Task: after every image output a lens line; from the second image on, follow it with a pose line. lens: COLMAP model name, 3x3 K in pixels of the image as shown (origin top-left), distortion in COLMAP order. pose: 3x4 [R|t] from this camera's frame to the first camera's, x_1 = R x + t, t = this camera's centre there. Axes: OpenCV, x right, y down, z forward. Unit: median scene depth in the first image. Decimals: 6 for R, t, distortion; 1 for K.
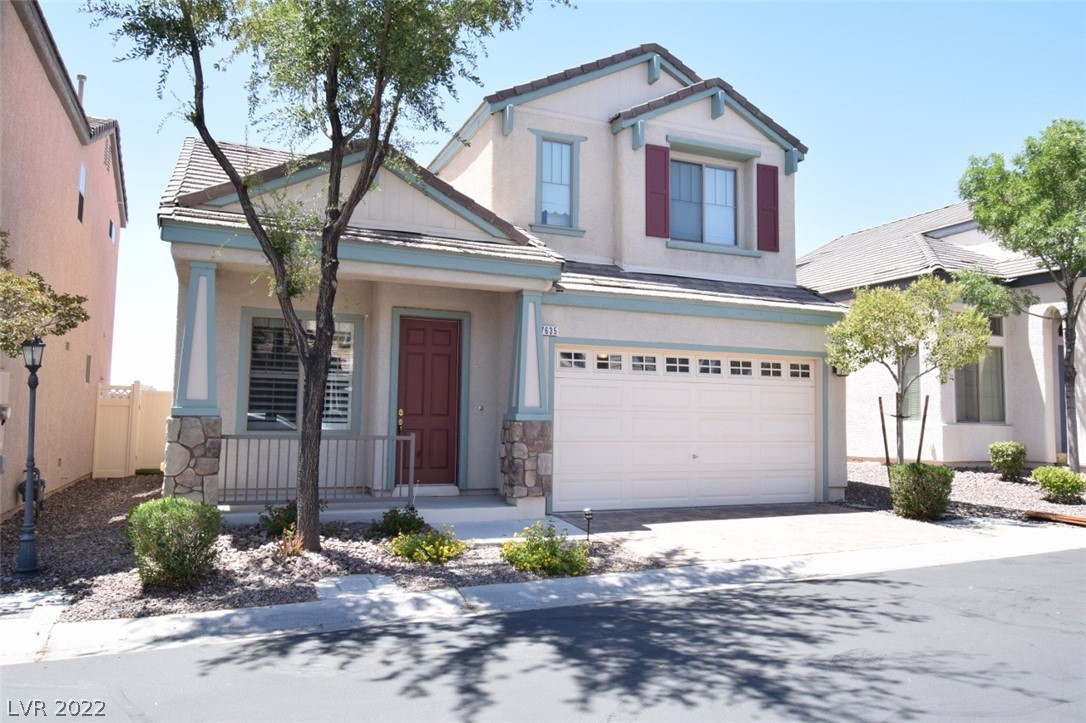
lens RADIAL K [[771.8, 0, 541.1], [0, 771.8, 354.7], [0, 0, 1]] dist [0.001807, 0.022419]
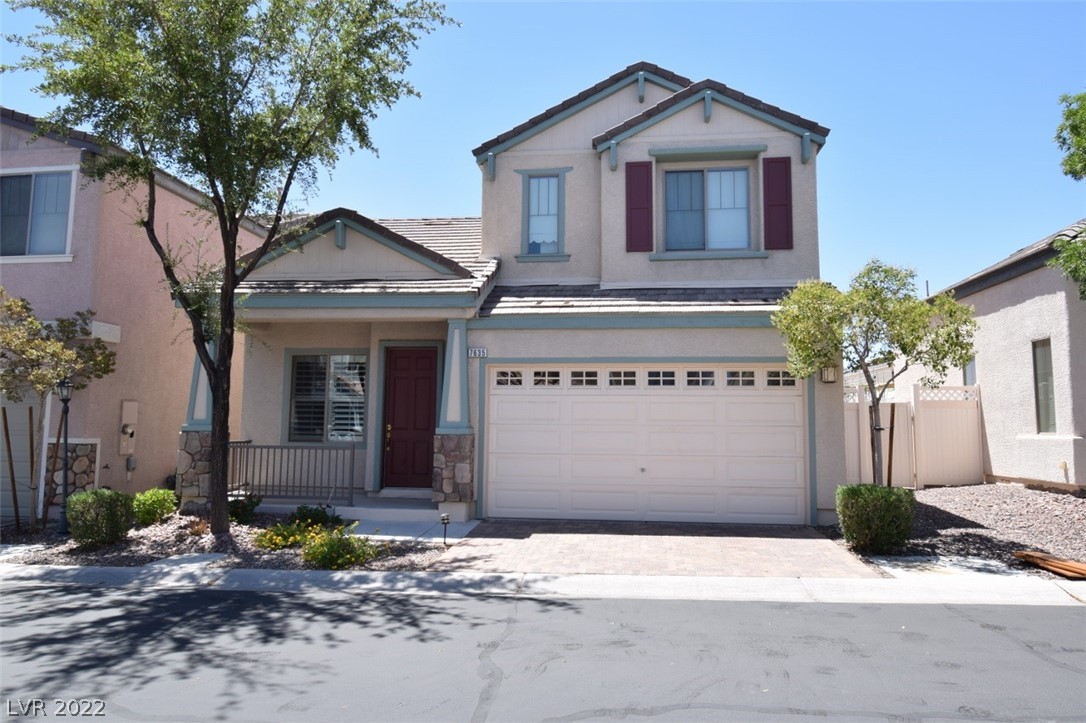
lens RADIAL K [[700.1, 0, 544.4], [0, 700.1, 364.8], [0, 0, 1]] dist [-0.000801, -0.020275]
pose [[0.868520, -0.050713, -0.493054, 0.563975], [0.043869, 0.998713, -0.025446, 0.015176], [0.493710, 0.000471, 0.869627, 0.166236]]
